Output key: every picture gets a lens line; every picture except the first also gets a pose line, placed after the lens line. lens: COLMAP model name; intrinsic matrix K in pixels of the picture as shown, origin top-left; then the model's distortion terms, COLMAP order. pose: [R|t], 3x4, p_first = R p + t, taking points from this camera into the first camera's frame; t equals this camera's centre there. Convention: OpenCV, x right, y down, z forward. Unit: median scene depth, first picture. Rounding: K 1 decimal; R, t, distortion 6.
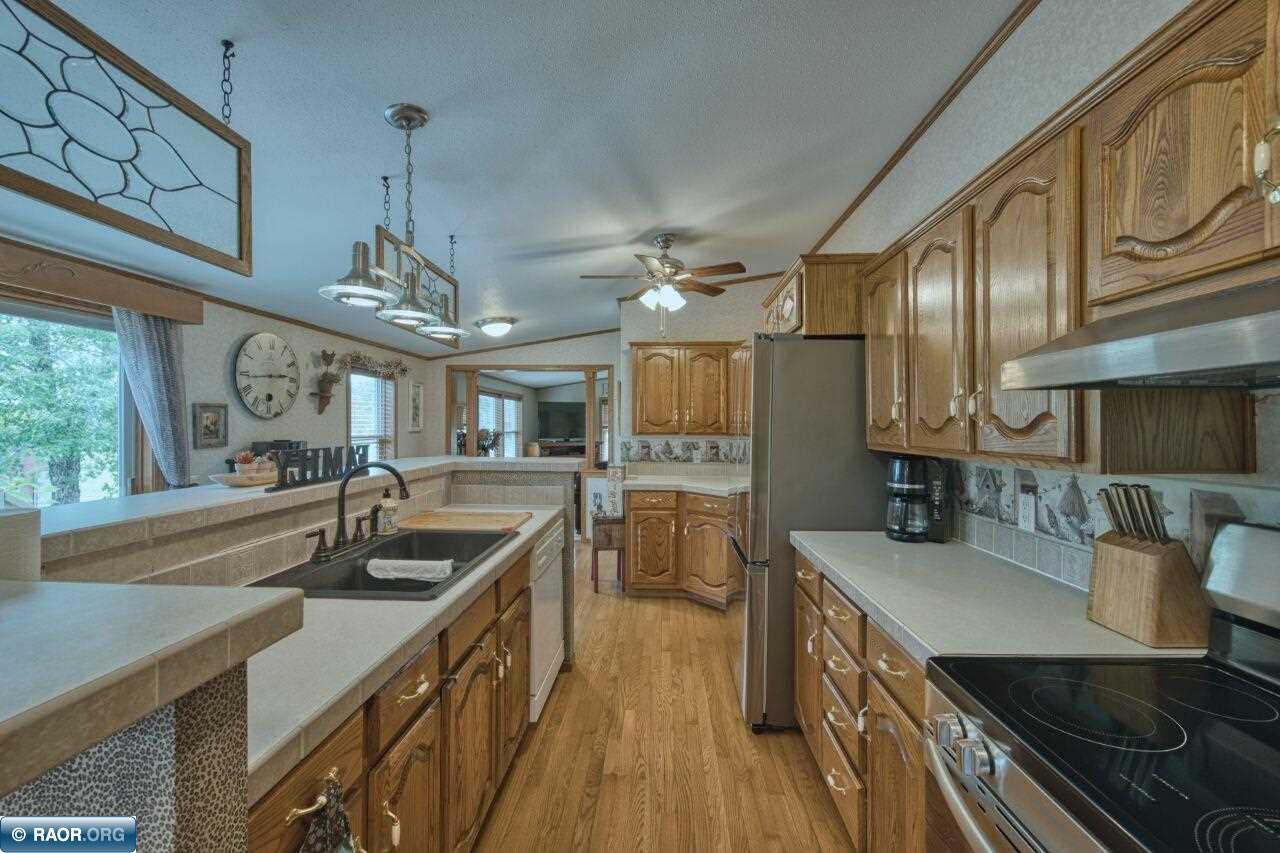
lens RADIAL K [[528.1, 0, 646.8], [0, 528.1, 427.2], [0, 0, 1]] dist [-0.025945, -0.001114]
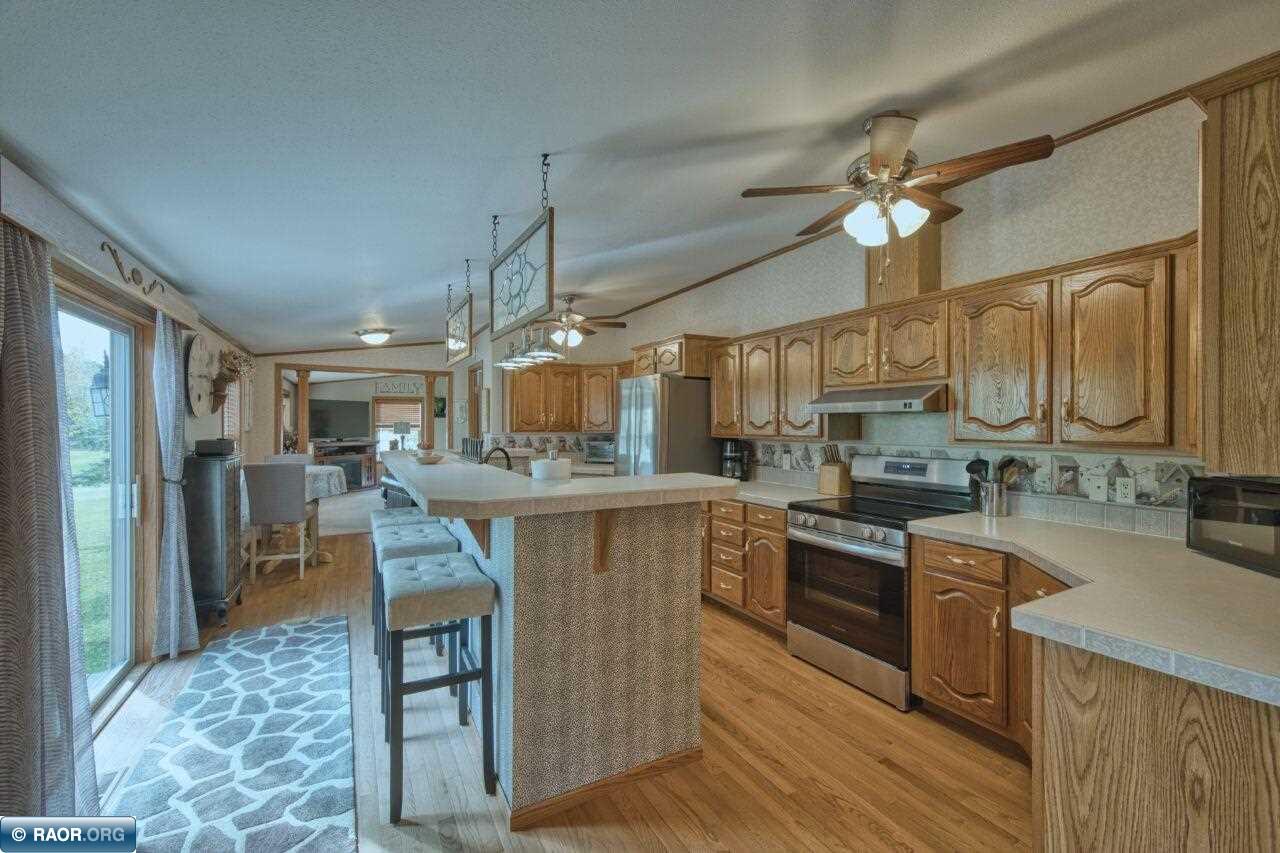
lens RADIAL K [[528.1, 0, 663.2], [0, 528.1, 425.5], [0, 0, 1]] dist [-0.025945, -0.001114]
pose [[0.836073, -0.005107, 0.548594, -0.975609], [0.004179, 0.999987, 0.002940, -0.008753], [-0.548602, -0.000165, 0.836083, -0.642274]]
